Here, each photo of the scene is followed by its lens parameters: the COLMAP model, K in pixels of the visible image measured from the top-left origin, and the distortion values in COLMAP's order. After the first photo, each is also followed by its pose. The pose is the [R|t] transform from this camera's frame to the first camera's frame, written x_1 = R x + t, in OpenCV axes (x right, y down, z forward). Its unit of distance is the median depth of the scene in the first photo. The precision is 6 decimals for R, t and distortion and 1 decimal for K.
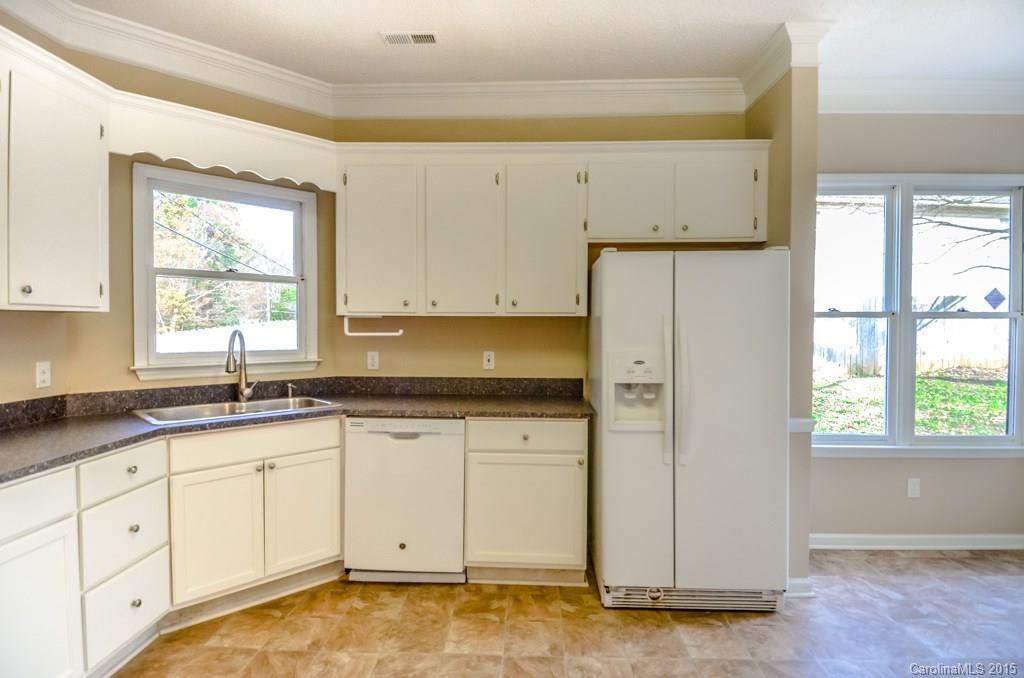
lens RADIAL K [[537.6, 0, 512.0], [0, 537.6, 339.0], [0, 0, 1]] dist [0.052839, -0.058742]
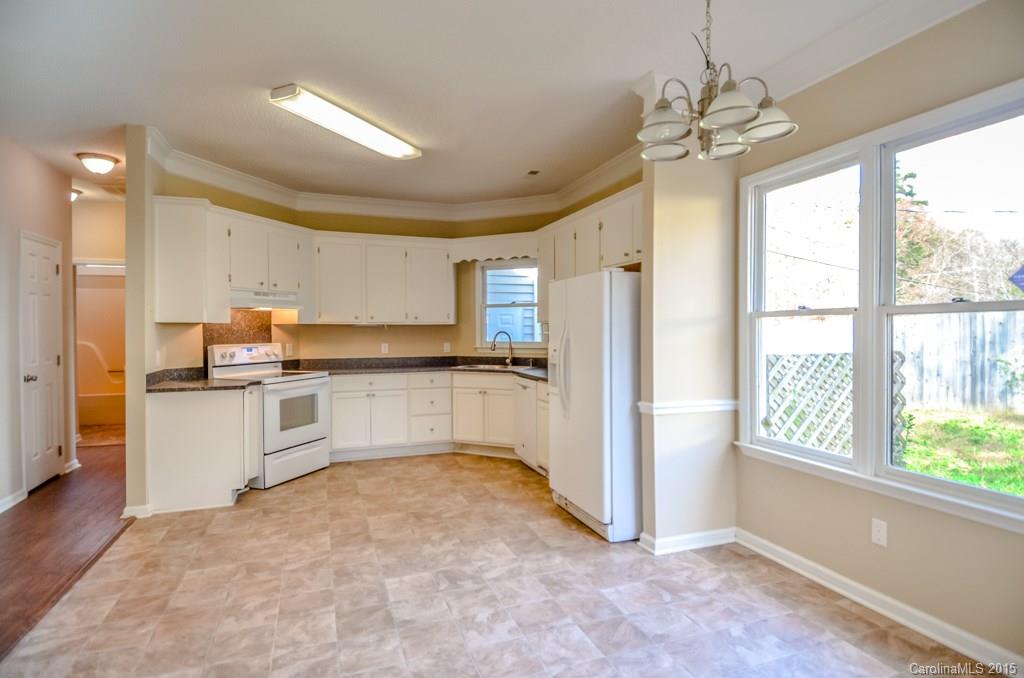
lens RADIAL K [[525.4, 0, 512.0], [0, 525.4, 339.0], [0, 0, 1]] dist [0.051170, -0.057317]
pose [[0.379959, 0.010449, -0.924944, 1.472456], [-0.018158, 0.999828, 0.003836, 0.005538], [0.924825, 0.015338, 0.380084, 0.261548]]
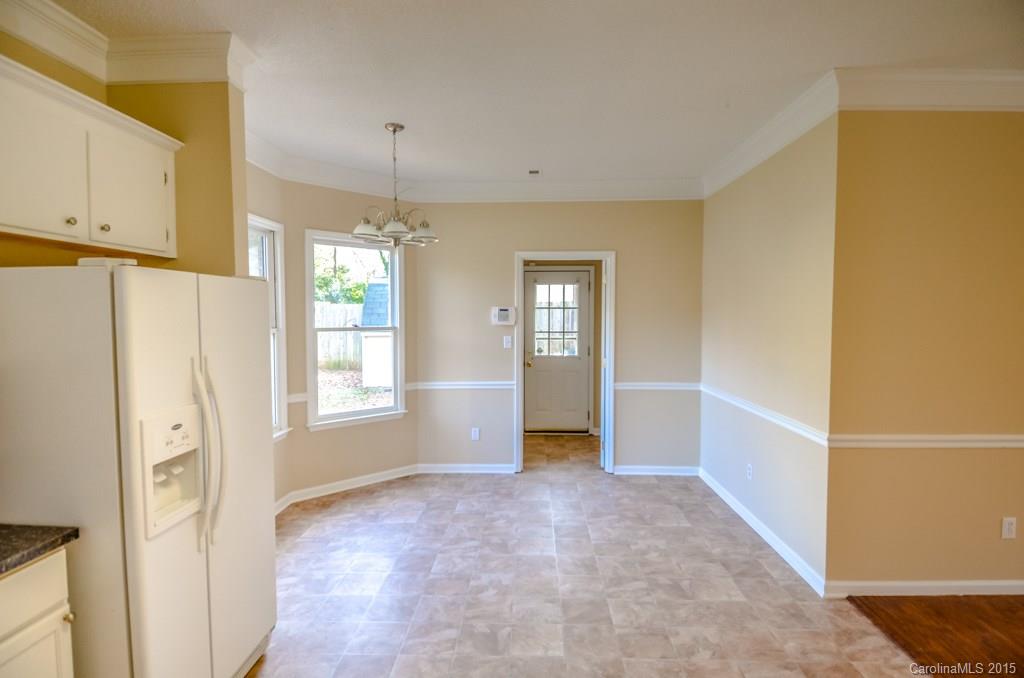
lens RADIAL K [[544.0, 0, 512.0], [0, 544.0, 339.0], [0, 0, 1]] dist [0.042761, -0.043317]
pose [[0.001219, -0.050119, 0.998743, -0.433416], [0.025908, 0.998410, 0.050070, -0.087349], [-0.999664, 0.025814, 0.002515, 0.500322]]
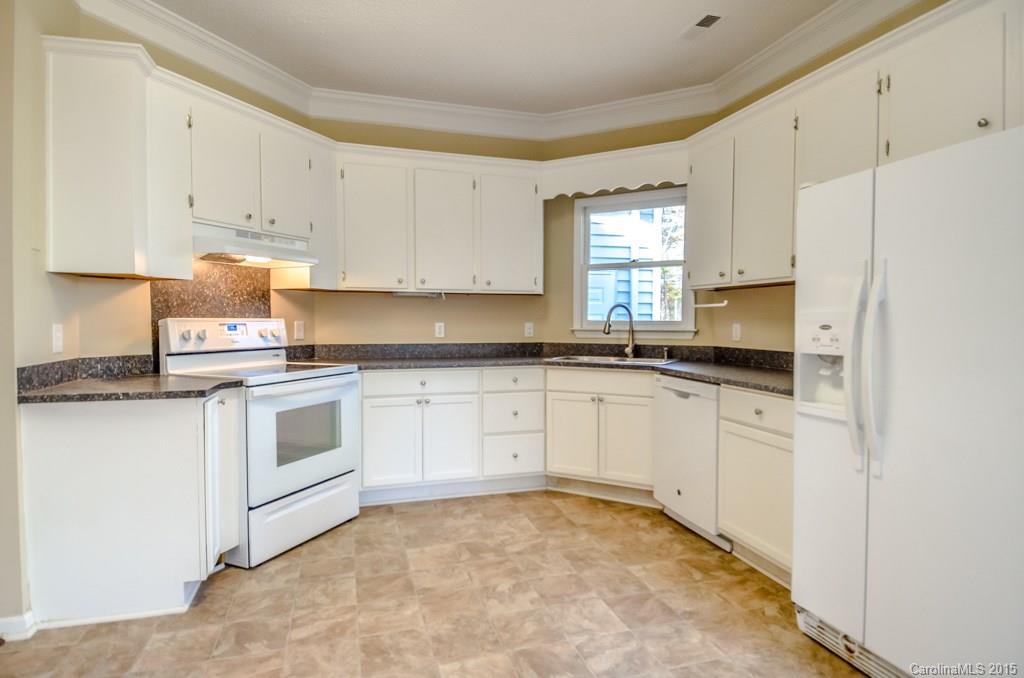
lens RADIAL K [[544.0, 0, 512.0], [0, 544.0, 339.0], [0, 0, 1]] dist [0.042761, -0.043317]
pose [[0.328700, 0.030607, -0.943938, 0.741045], [-0.024407, 0.999416, 0.023907, 0.047157], [0.944119, 0.015180, 0.329255, 0.297192]]
